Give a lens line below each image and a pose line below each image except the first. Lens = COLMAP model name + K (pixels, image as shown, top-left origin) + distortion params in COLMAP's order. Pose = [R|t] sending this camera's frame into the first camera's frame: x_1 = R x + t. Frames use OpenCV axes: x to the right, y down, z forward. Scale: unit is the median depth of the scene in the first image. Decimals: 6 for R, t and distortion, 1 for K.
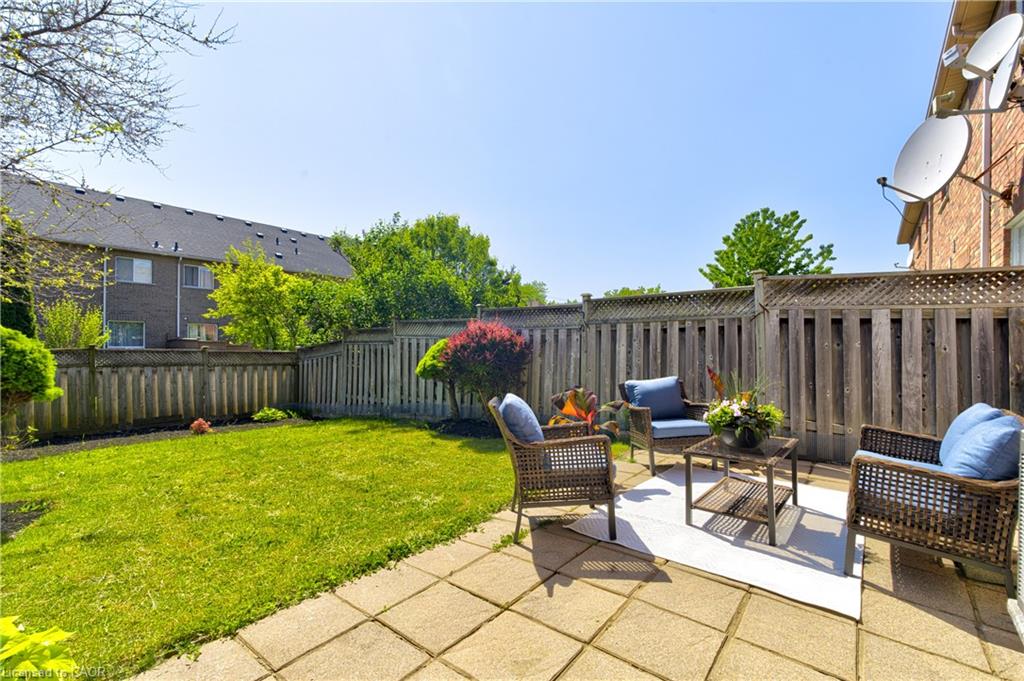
lens RADIAL K [[451.2, 0, 505.6], [0, 451.2, 342.5], [0, 0, 1]] dist [-0.004549, 0.000252]
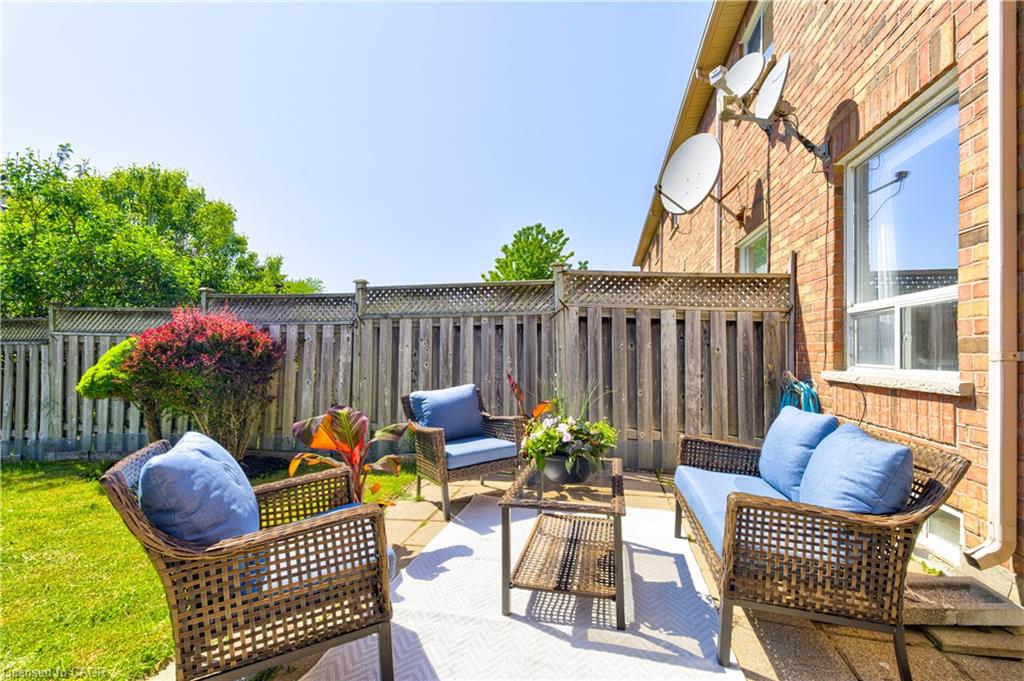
lens RADIAL K [[451.2, 0, 517.3], [0, 451.2, 346.3], [0, 0, 1]] dist [-0.004549, 0.000252]
pose [[0.880456, 0.005399, 0.474097, 0.055509], [-0.004898, 0.999985, -0.002293, 0.007699], [-0.474103, -0.000303, 0.880469, 0.214336]]
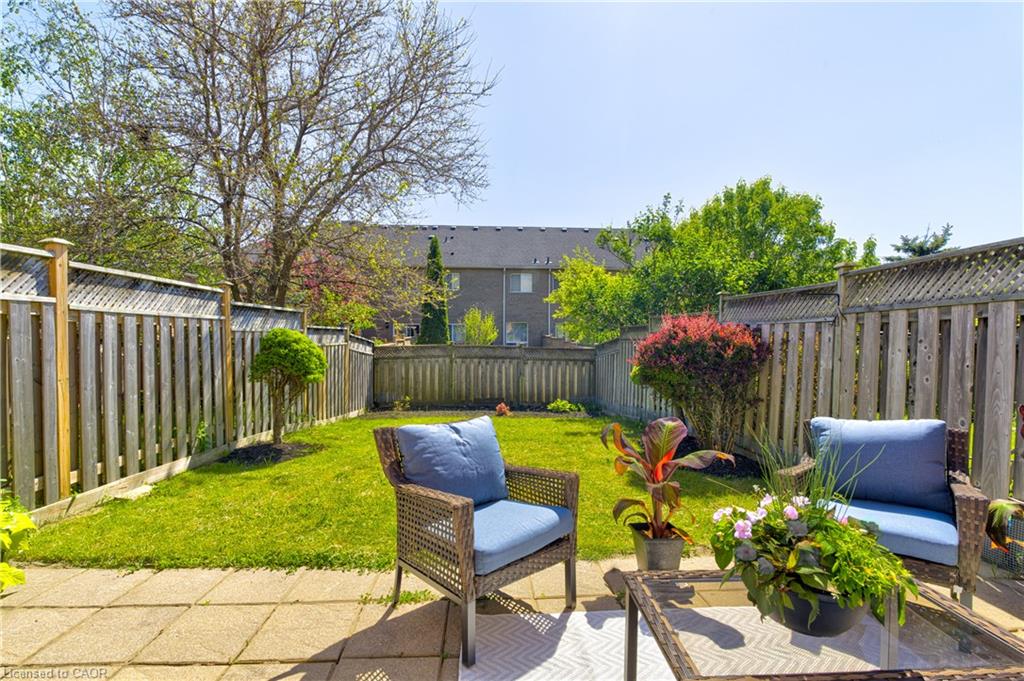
lens RADIAL K [[451.2, 0, 495.1], [0, 451.2, 338.0], [0, 0, 1]] dist [-0.004549, 0.000252]
pose [[0.672004, -0.001041, -0.740547, 0.350481], [0.001488, 0.999999, -0.000055, -0.010065], [0.740546, -0.001065, 0.672004, 0.288634]]
